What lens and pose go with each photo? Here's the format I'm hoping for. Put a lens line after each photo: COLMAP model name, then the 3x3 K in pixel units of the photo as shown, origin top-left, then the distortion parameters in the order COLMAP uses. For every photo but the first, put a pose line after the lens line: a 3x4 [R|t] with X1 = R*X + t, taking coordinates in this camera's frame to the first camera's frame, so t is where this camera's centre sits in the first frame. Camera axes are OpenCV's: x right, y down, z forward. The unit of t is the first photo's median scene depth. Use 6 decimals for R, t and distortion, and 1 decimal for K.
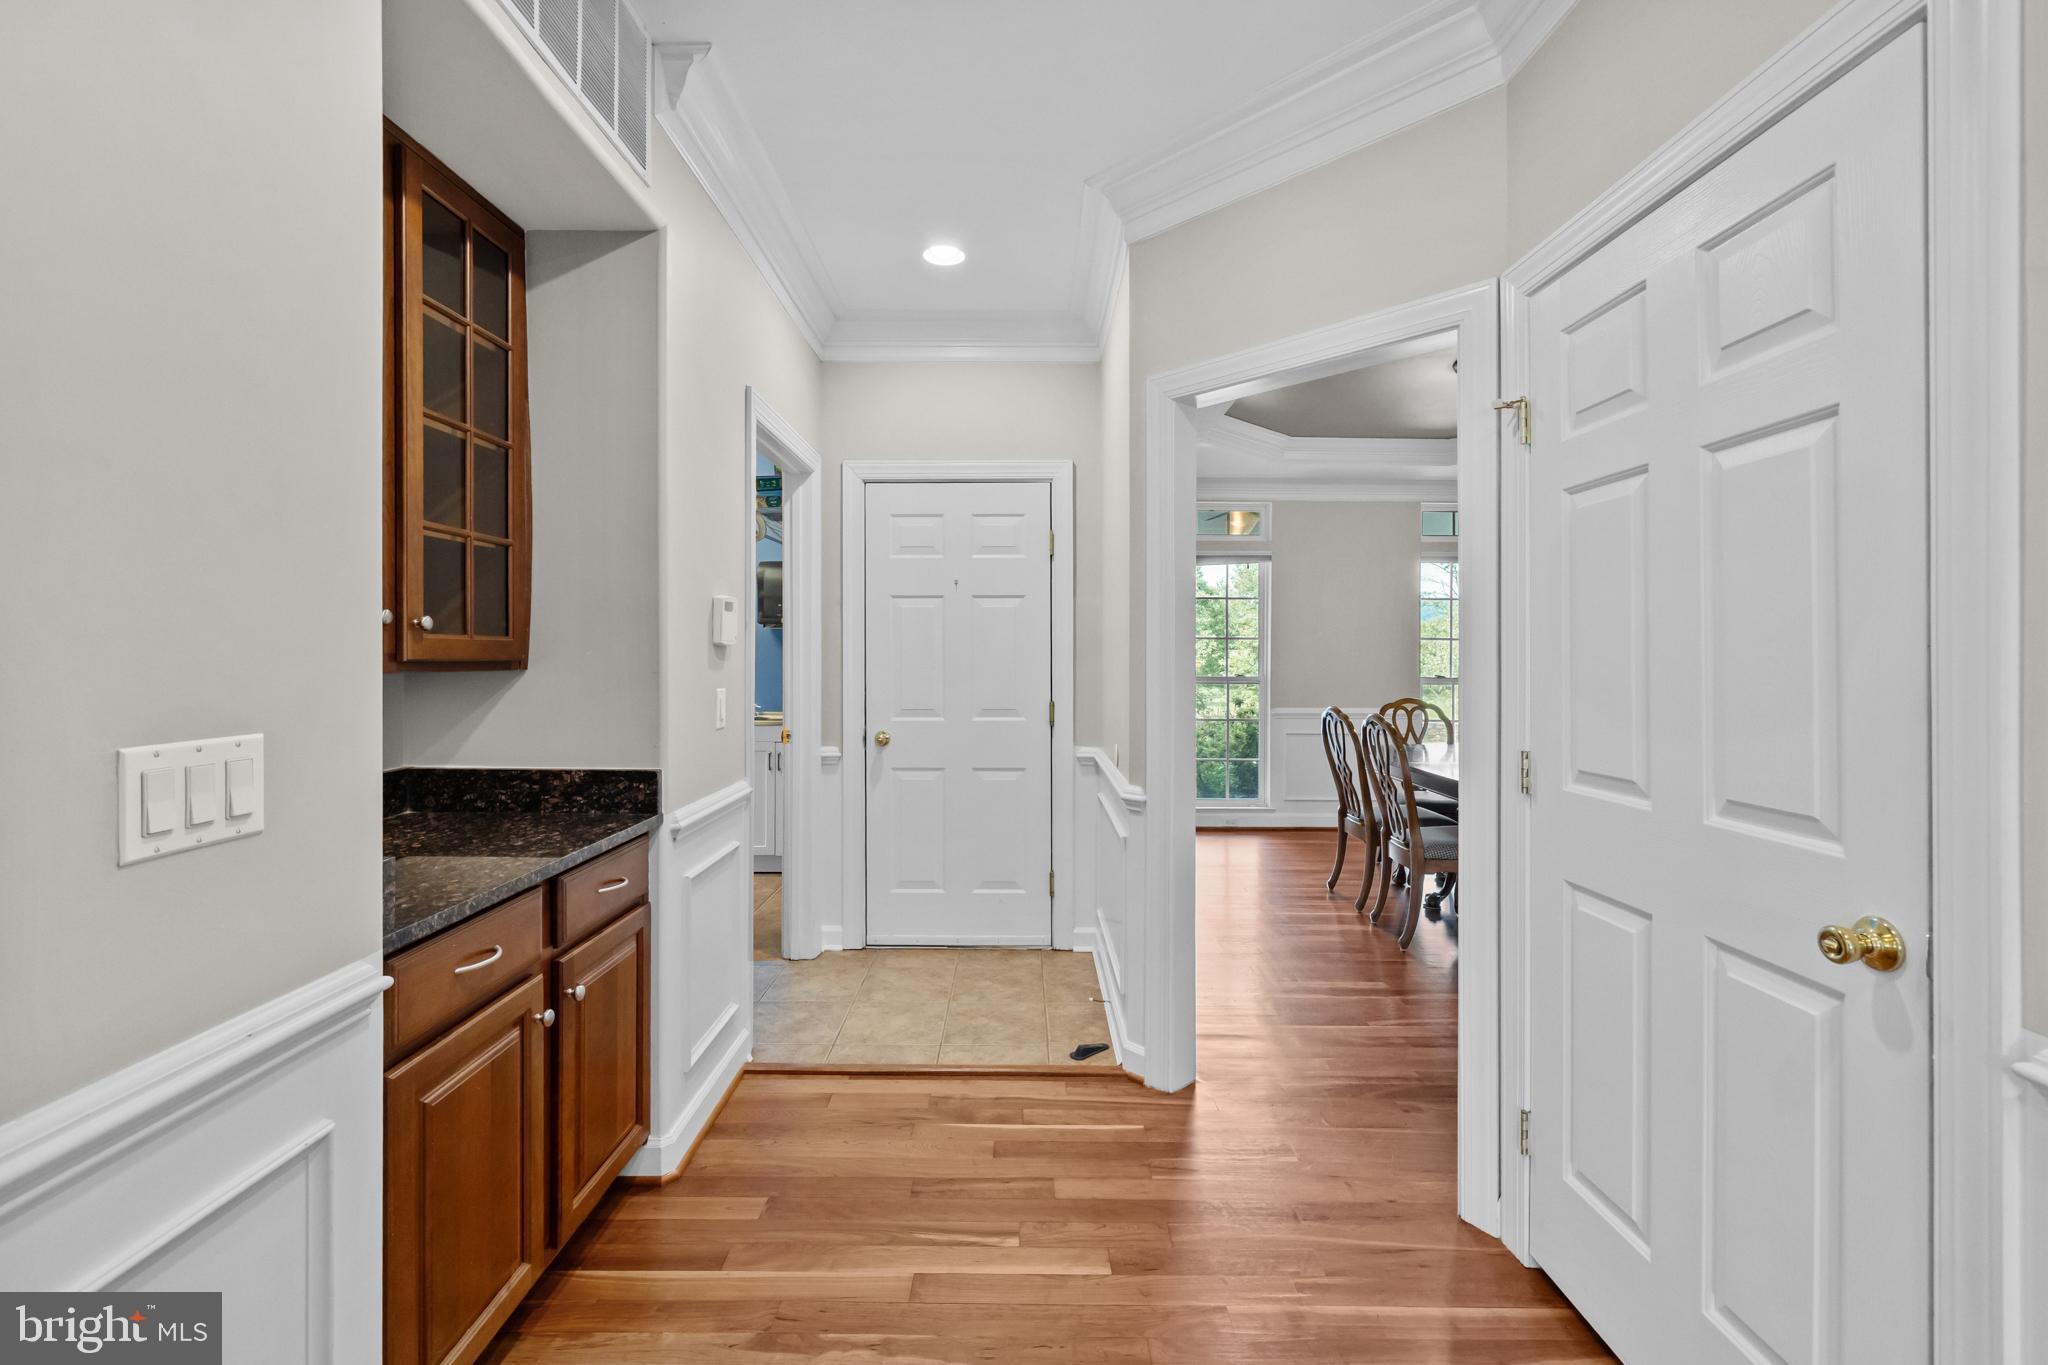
lens RADIAL K [[863.5, 0, 1018.3], [0, 863.5, 674.5], [0, 0, 1]] dist [0.003510, -0.001736]
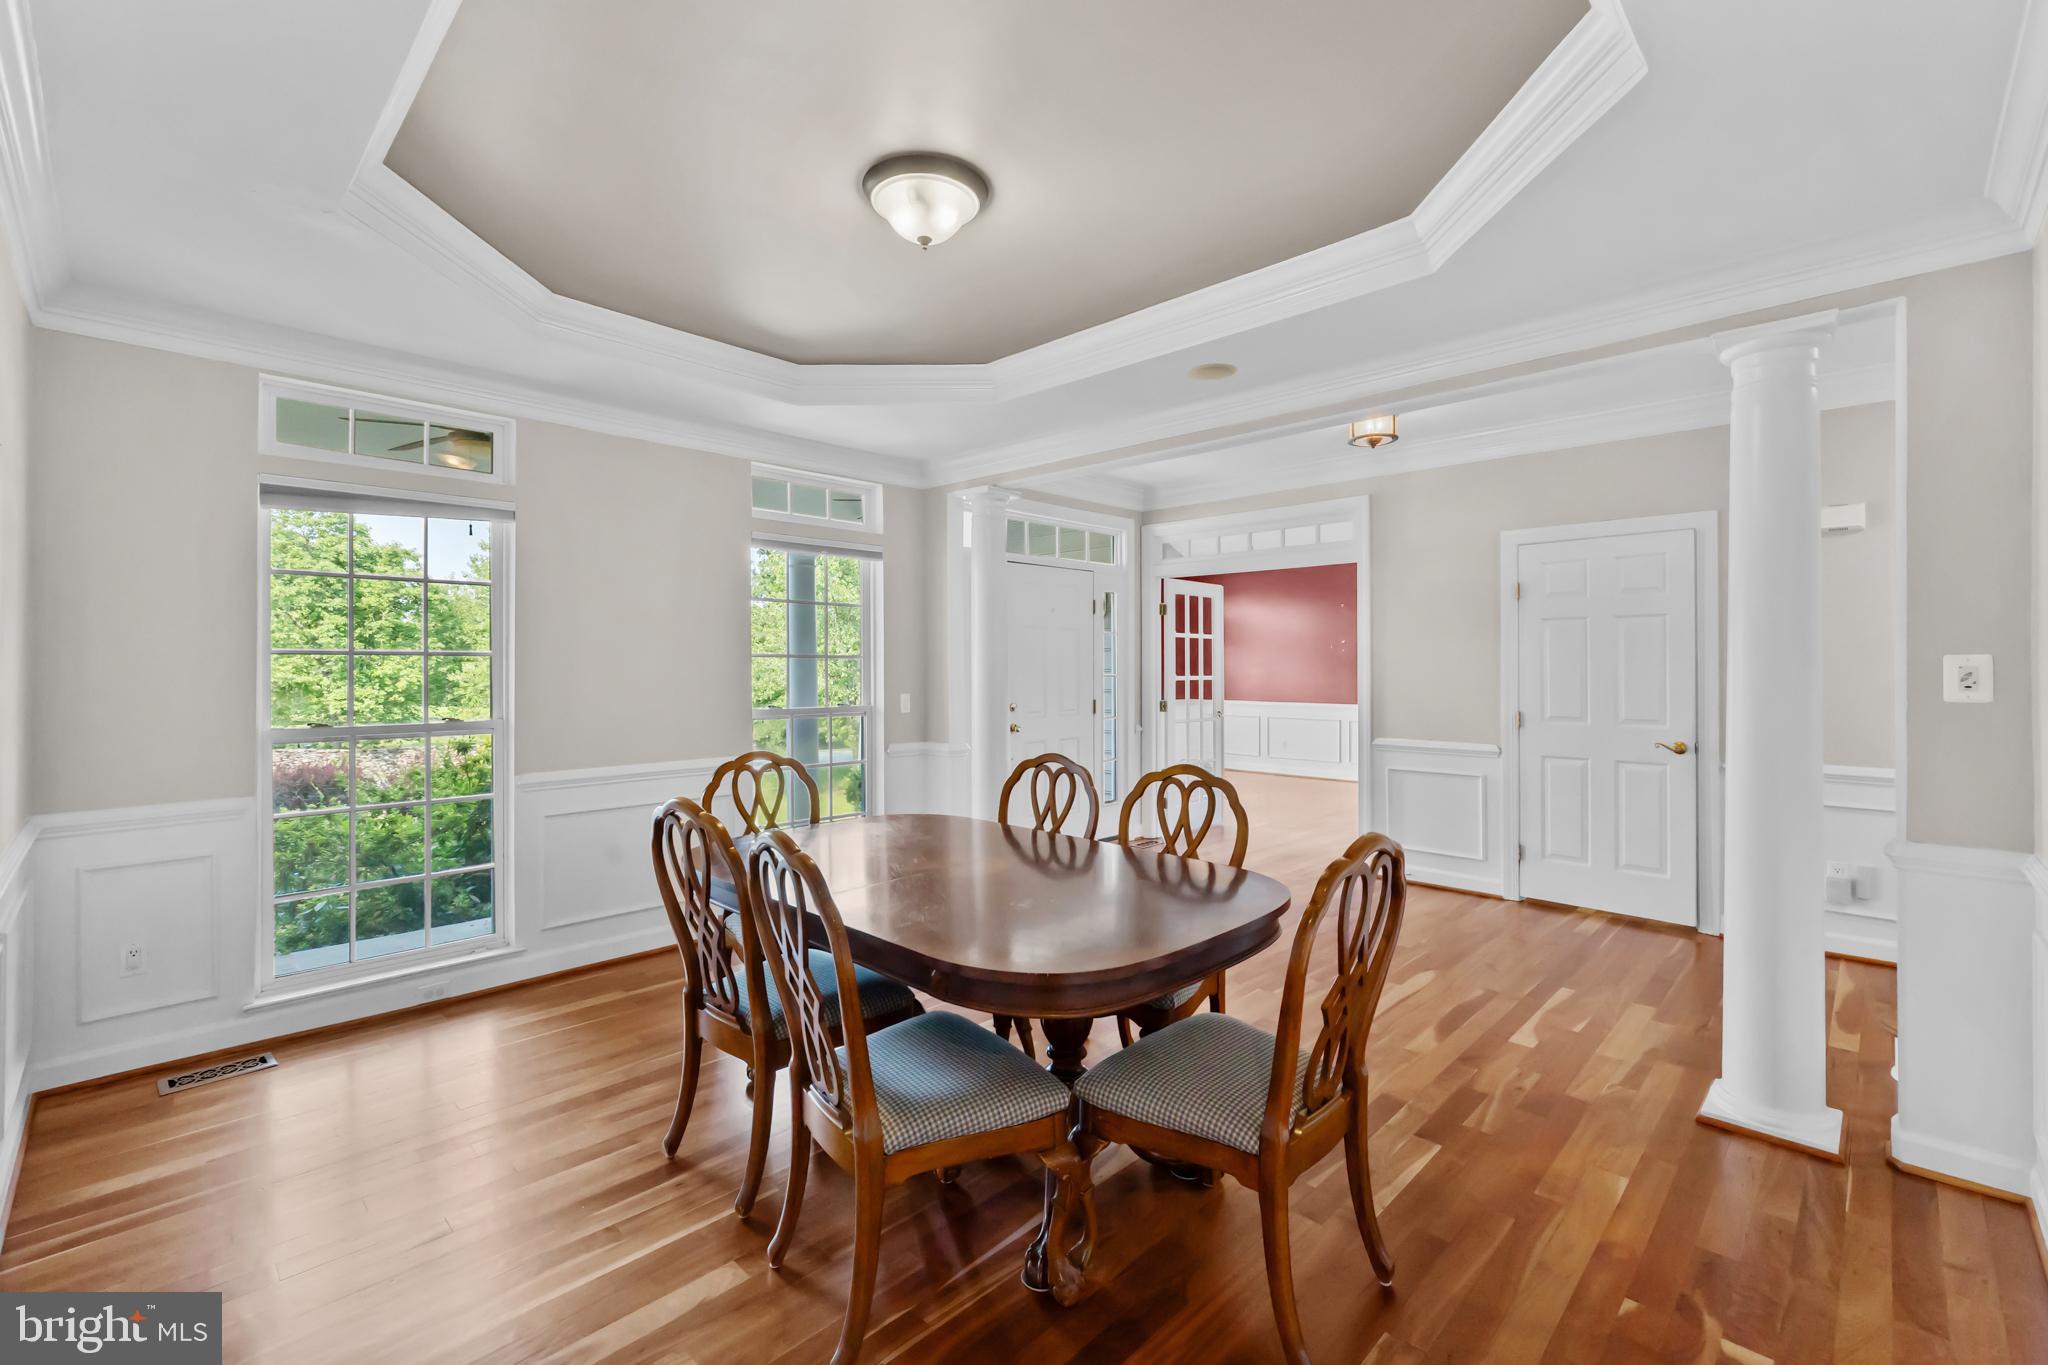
lens RADIAL K [[863.5, 0, 1015.0], [0, 863.5, 678.8], [0, 0, 1]] dist [0.003510, -0.001736]
pose [[0.691343, -0.005574, 0.722505, 0.105946], [0.012837, 0.999907, -0.004569, -0.019085], [-0.722413, 0.012434, 0.691350, 0.362117]]
